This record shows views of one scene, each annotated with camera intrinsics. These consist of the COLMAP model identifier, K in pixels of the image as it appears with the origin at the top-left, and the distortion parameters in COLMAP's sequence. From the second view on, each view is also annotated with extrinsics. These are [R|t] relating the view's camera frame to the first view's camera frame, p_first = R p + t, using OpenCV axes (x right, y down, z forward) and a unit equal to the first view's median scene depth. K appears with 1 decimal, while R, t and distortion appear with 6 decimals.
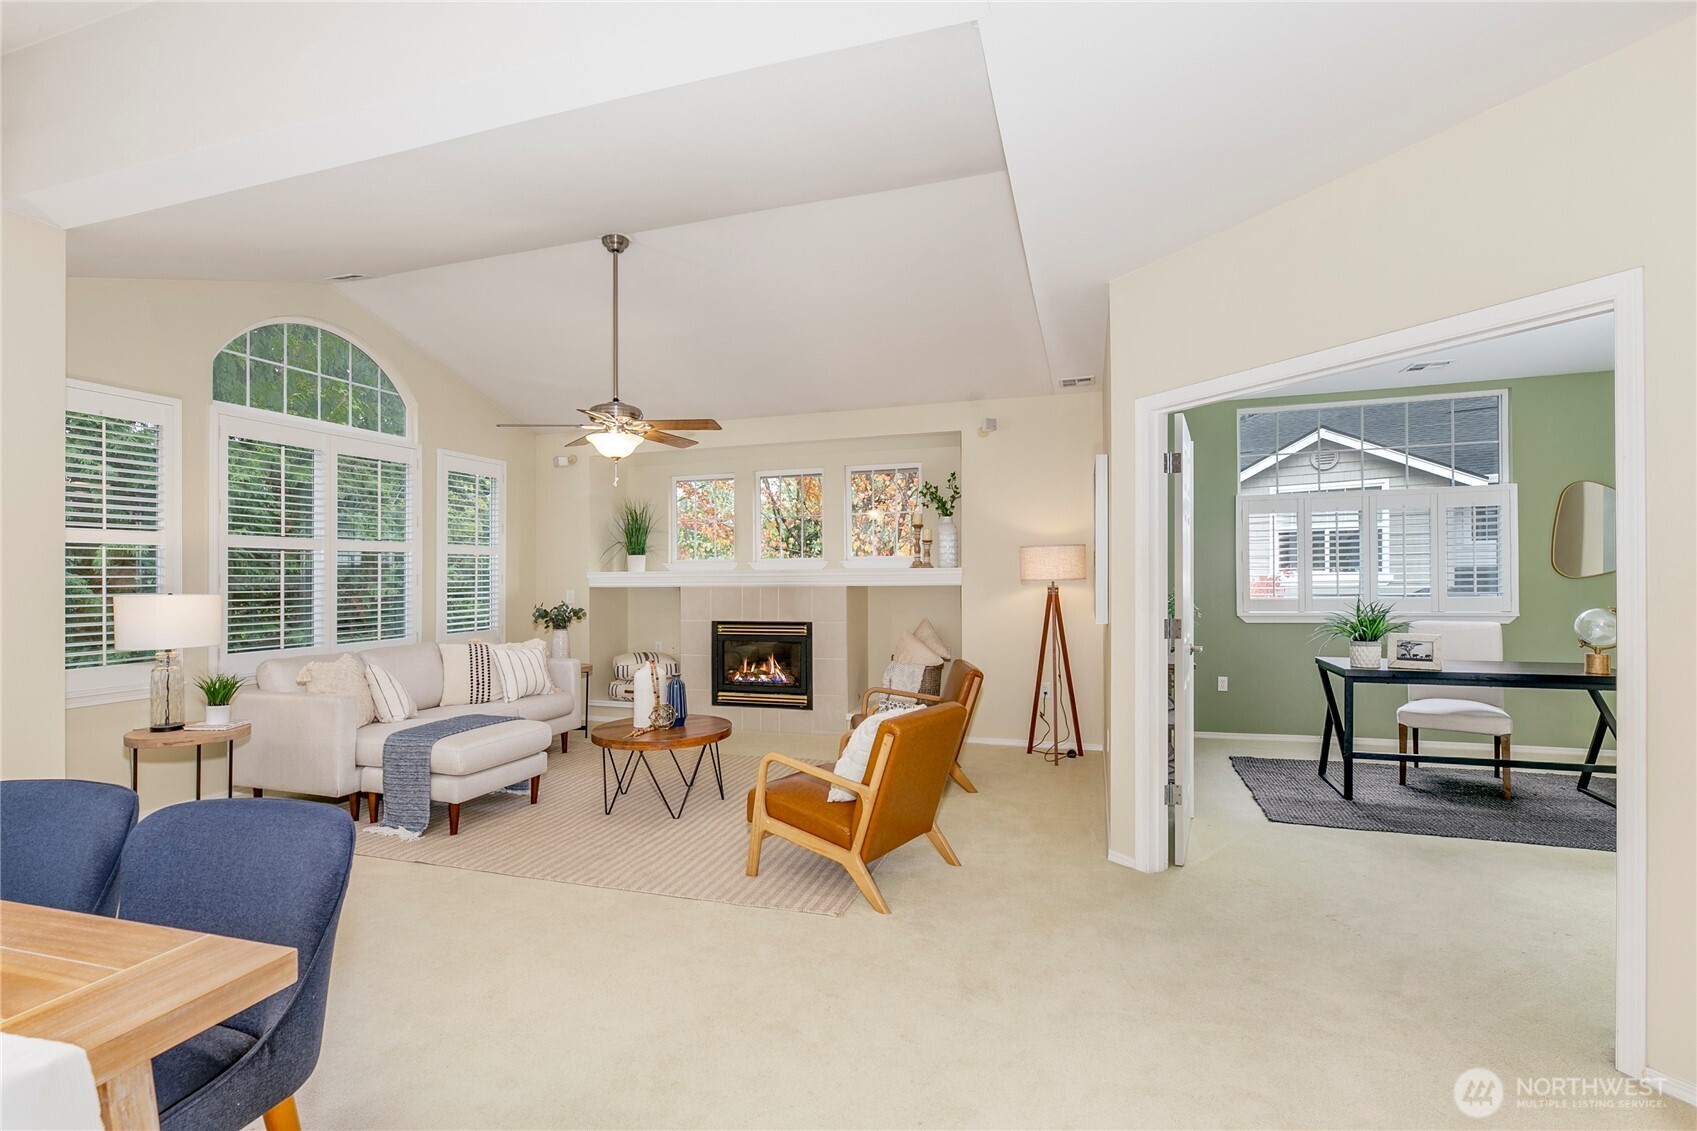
lens RADIAL K [[795.9, 0, 840.3], [0, 795.9, 558.3], [0, 0, 1]] dist [0.001376, 0.001037]
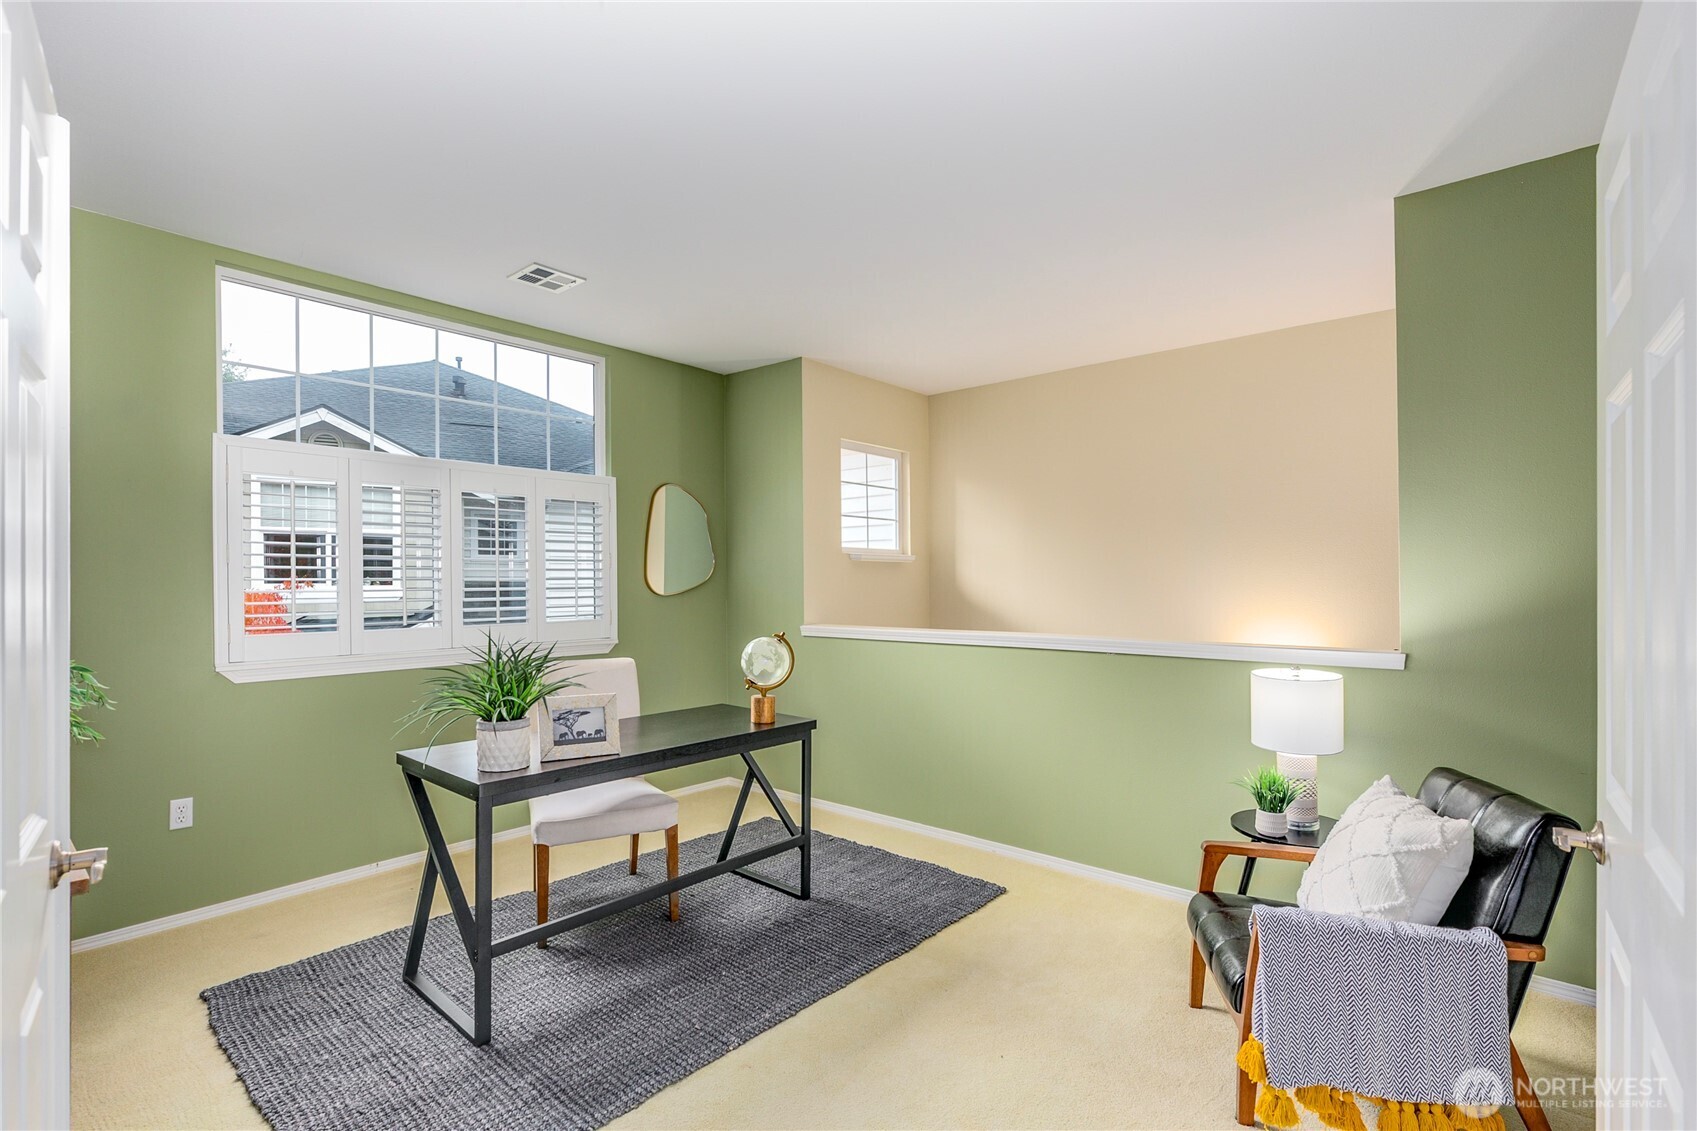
lens RADIAL K [[795.9, 0, 845.5], [0, 795.9, 579.6], [0, 0, 1]] dist [0.001376, 0.001037]
pose [[0.403364, 0.009294, 0.914992, 0.261977], [-0.015769, 0.999871, -0.003205, 0.007990], [-0.914904, -0.013136, 0.403459, 0.580352]]
